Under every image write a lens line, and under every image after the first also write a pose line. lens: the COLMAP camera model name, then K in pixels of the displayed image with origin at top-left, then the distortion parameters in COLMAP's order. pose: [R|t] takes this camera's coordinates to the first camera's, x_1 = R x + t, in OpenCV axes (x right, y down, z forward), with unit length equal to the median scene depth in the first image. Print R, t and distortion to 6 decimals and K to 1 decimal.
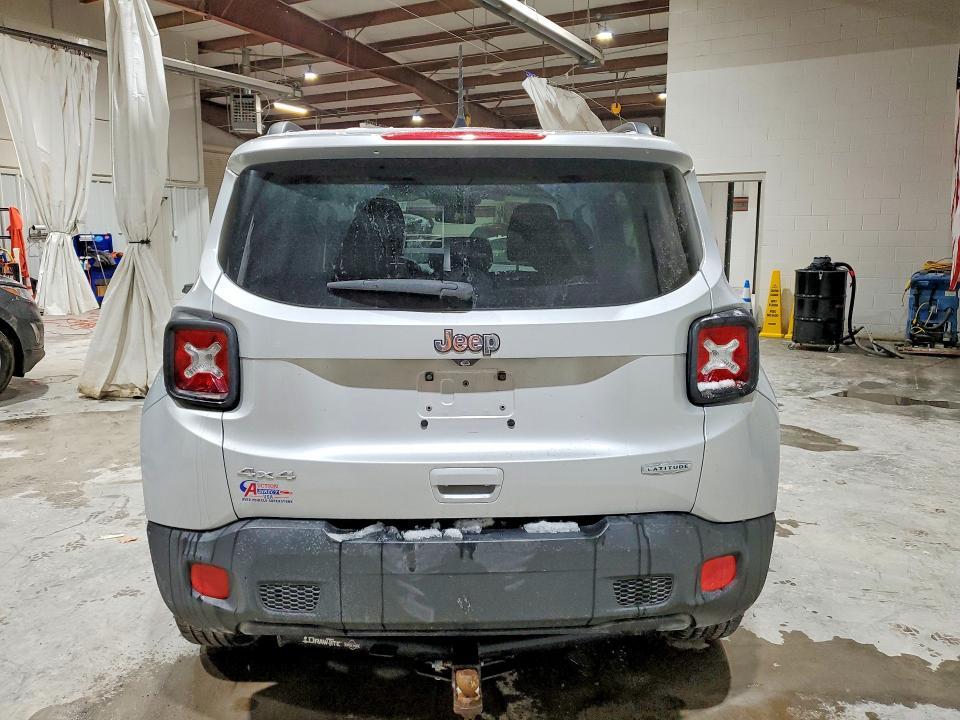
lens RADIAL K [[748.5, 0, 470.2], [0, 748.5, 356.6], [0, 0, 1]] dist [0.018238, 0.001106]
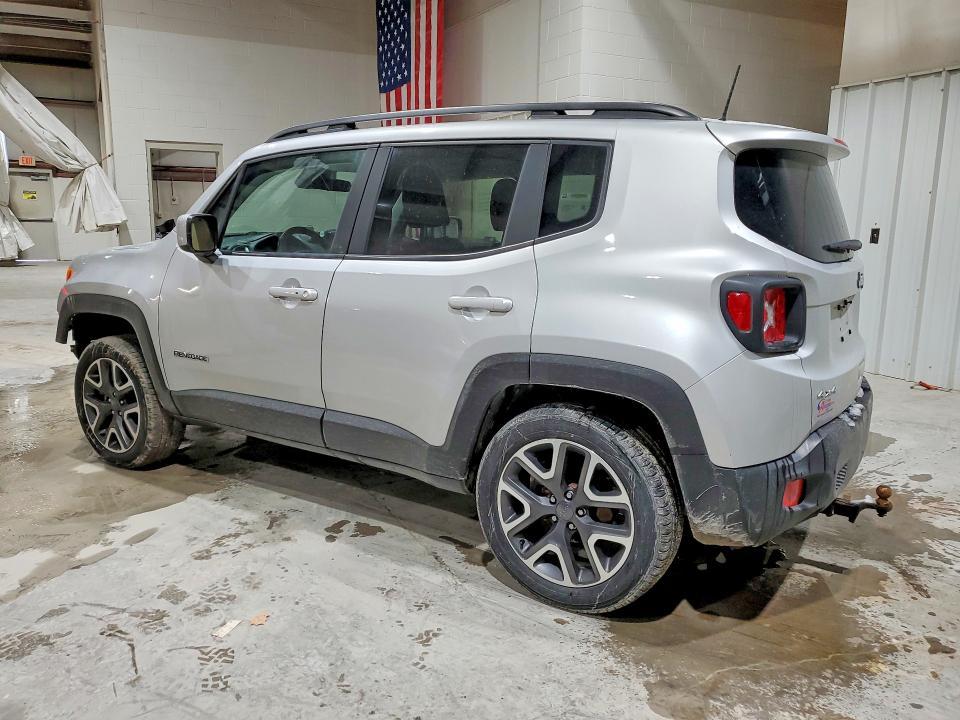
lens RADIAL K [[801.3, 0, 439.4], [0, 801.3, 359.5], [0, 0, 1]] dist [0.000923, 0.001069]
pose [[0.569398, -0.165175, 0.805297, -1.113091], [0.121355, 0.985762, 0.116385, -0.089480], [-0.813056, 0.031458, 0.581336, 0.466585]]
